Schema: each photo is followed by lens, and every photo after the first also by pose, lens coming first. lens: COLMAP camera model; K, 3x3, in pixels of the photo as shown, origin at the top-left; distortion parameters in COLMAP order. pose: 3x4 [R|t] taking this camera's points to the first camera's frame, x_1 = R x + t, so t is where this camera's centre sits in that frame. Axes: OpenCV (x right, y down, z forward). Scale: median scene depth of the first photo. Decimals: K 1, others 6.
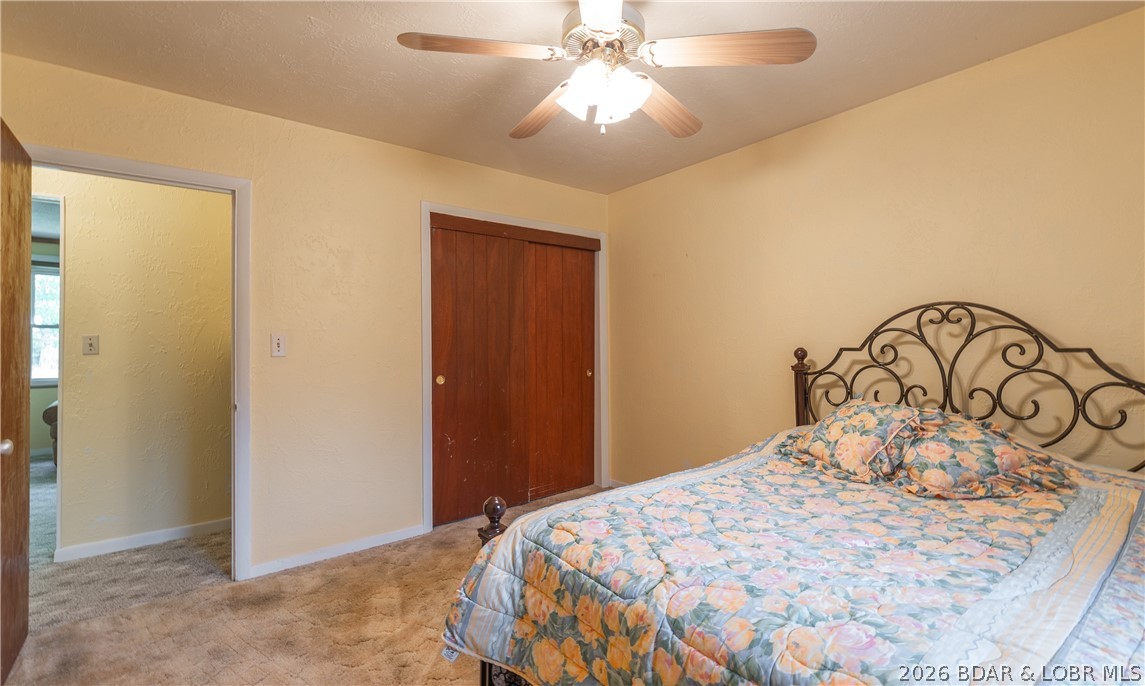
lens RADIAL K [[501.5, 0, 572.2], [0, 501.5, 342.1], [0, 0, 1]] dist [-0.000179, 0.001674]
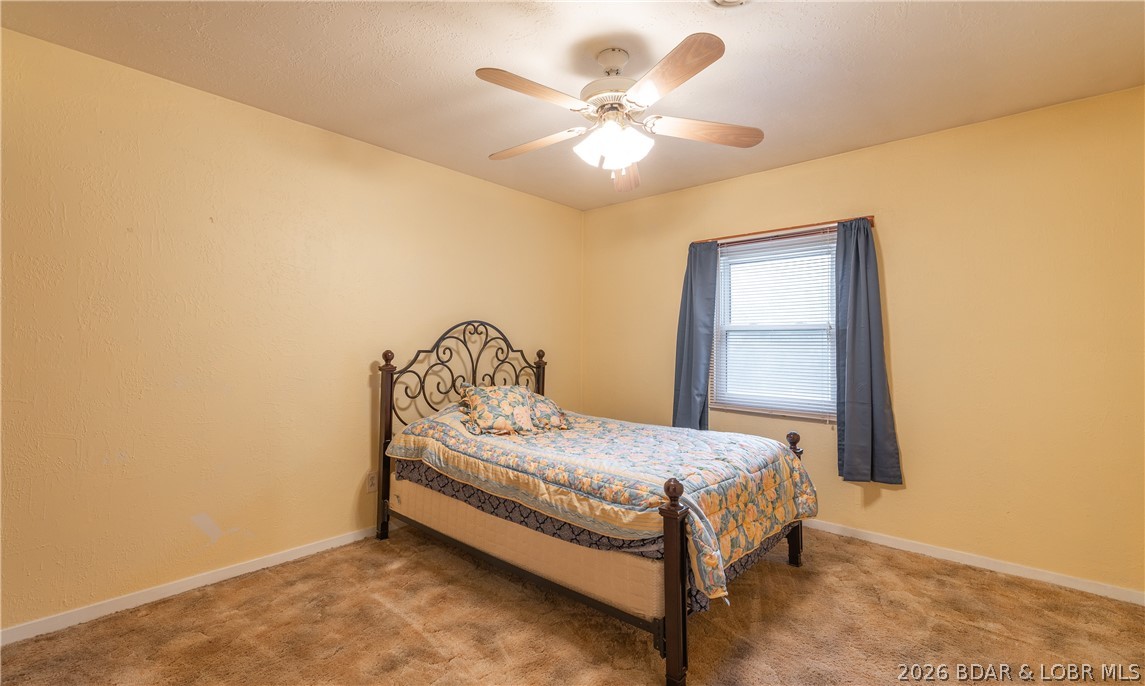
lens RADIAL K [[501.5, 0, 570.4], [0, 501.5, 345.8], [0, 0, 1]] dist [-0.000179, 0.001674]
pose [[-0.176073, 0.009099, 0.984335, -0.830585], [-0.009015, 0.999900, -0.010855, 0.011971], [-0.984336, -0.010785, -0.175973, 0.959507]]
